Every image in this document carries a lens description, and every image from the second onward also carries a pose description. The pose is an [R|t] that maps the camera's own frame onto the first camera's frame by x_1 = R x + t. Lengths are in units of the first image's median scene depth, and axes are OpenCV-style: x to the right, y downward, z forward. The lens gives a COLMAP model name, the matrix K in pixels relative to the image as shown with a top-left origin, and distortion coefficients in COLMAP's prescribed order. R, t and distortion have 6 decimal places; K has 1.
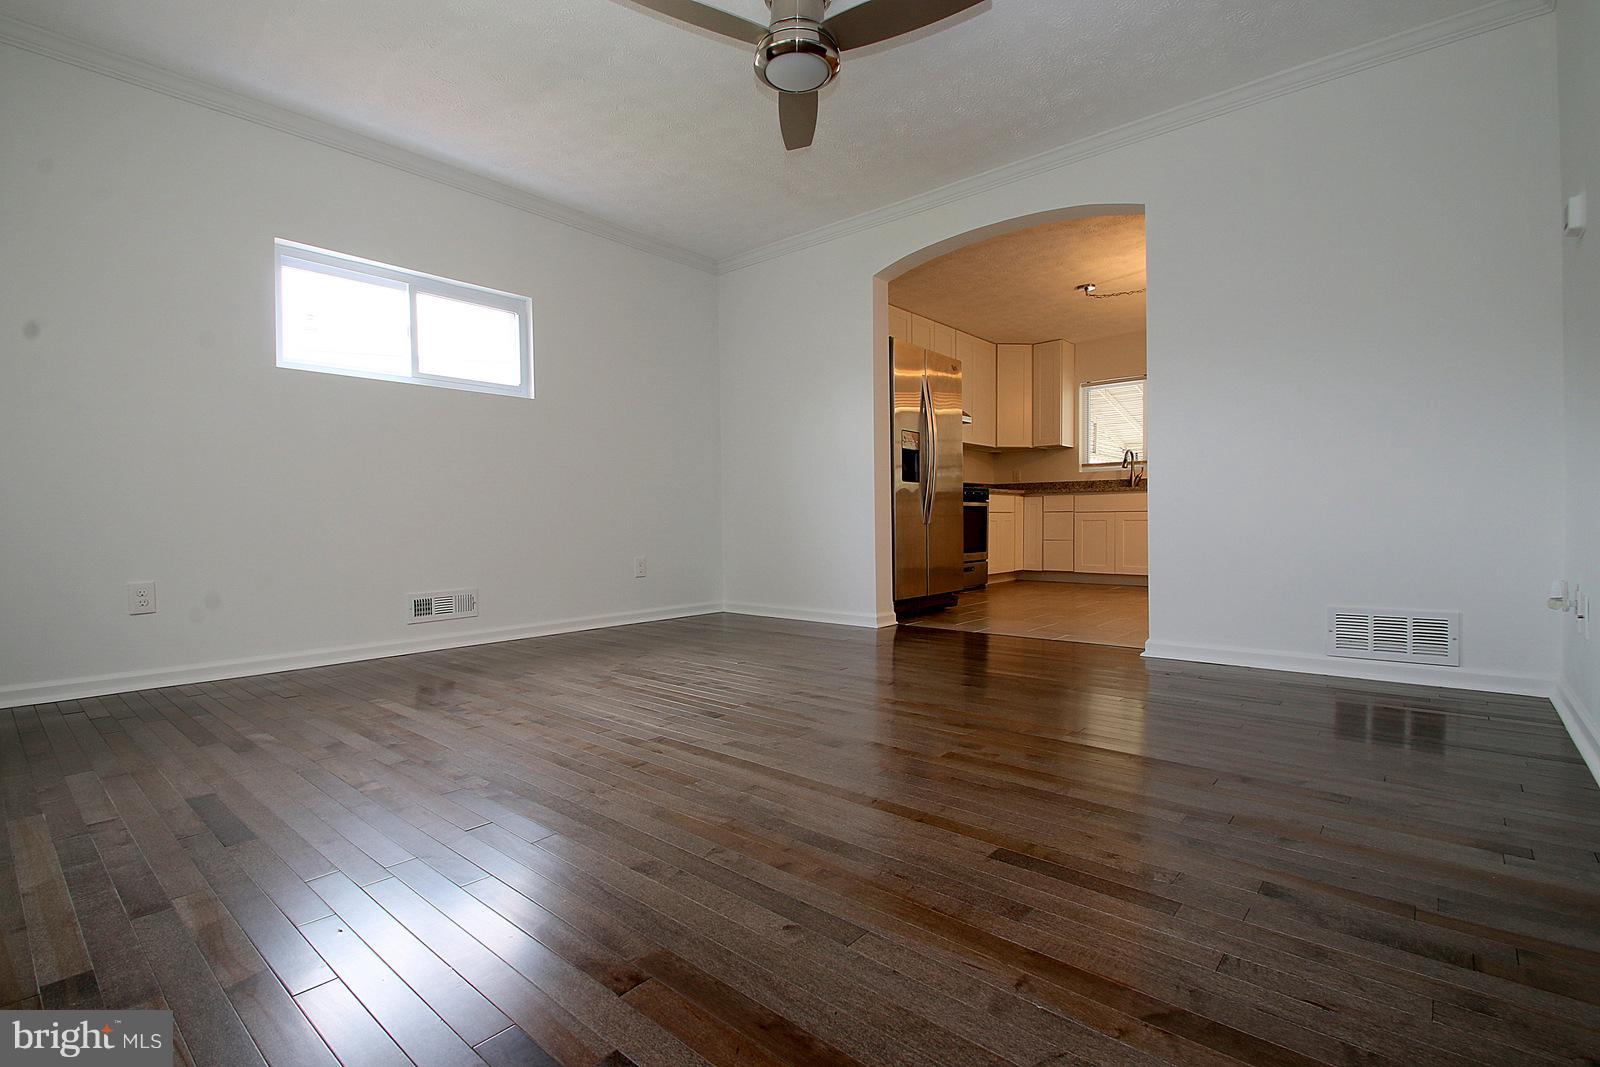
lens RADIAL K [[742.1, 0, 792.1], [0, 742.1, 537.1], [0, 0, 1]] dist [0.010918, -0.014650]
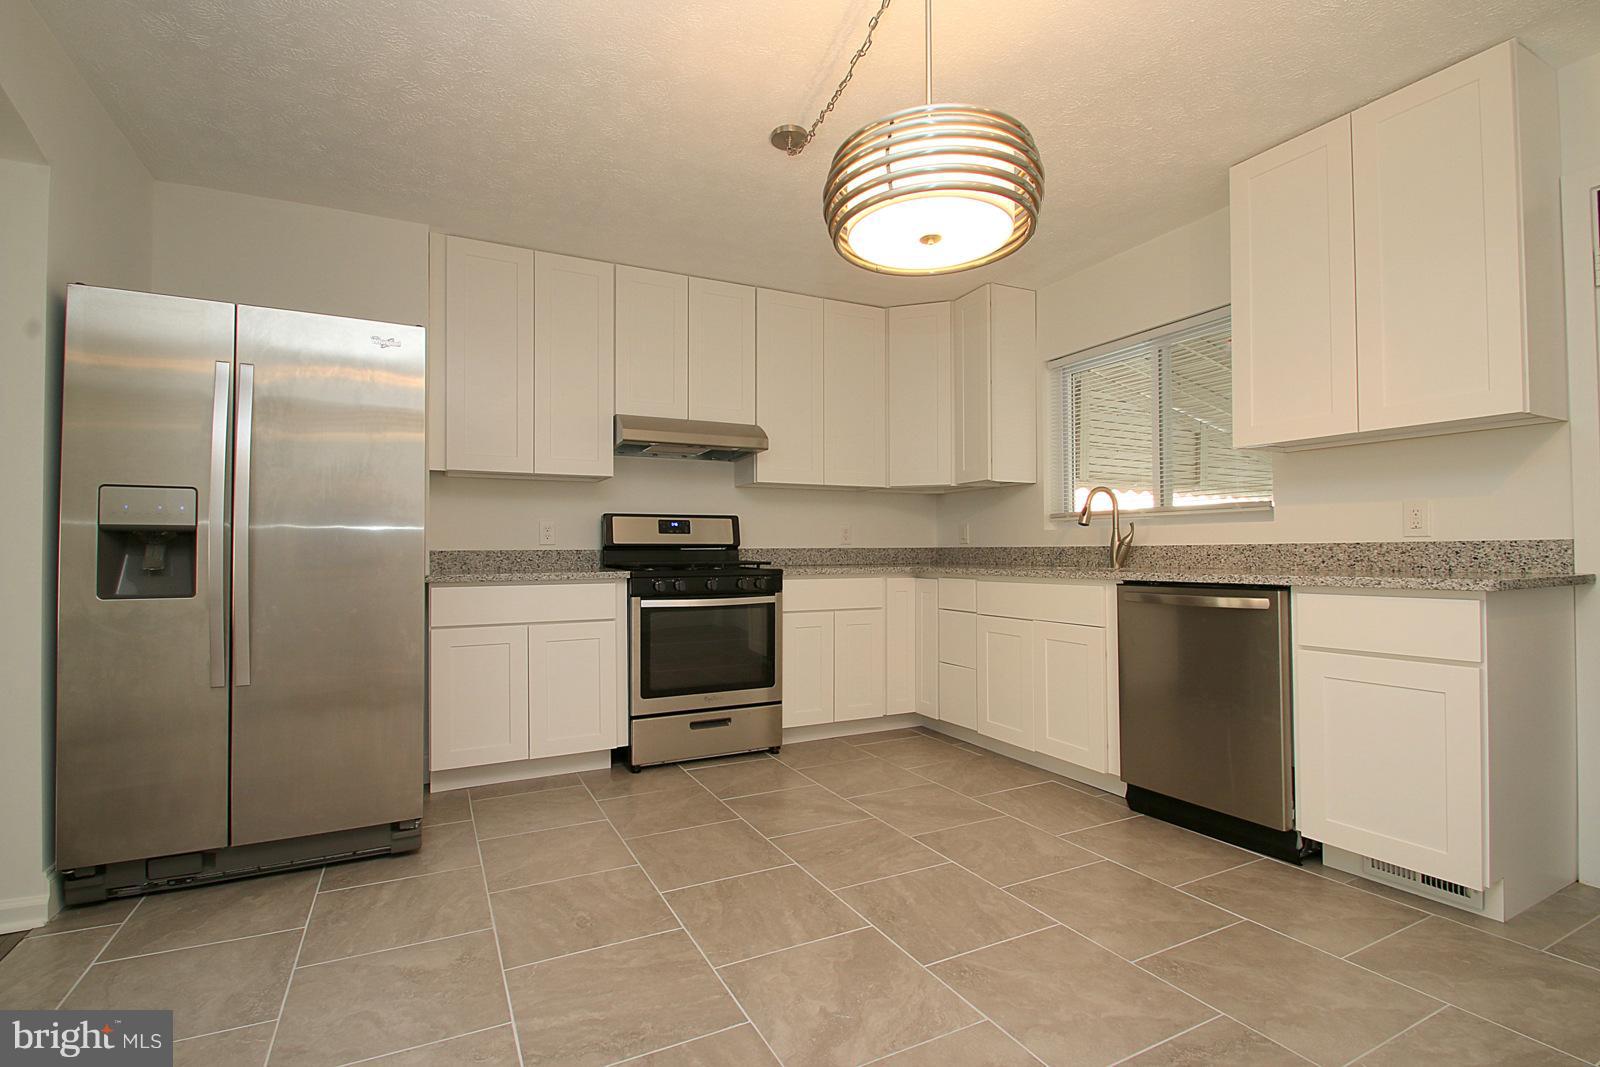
lens RADIAL K [[742.1, 0, 792.1], [0, 742.1, 537.1], [0, 0, 1]] dist [0.010918, -0.014650]
pose [[0.924956, -0.003103, -0.380061, 0.848445], [-0.012270, 0.999202, -0.038021, -0.121066], [0.379876, 0.039831, 0.924179, 0.898223]]
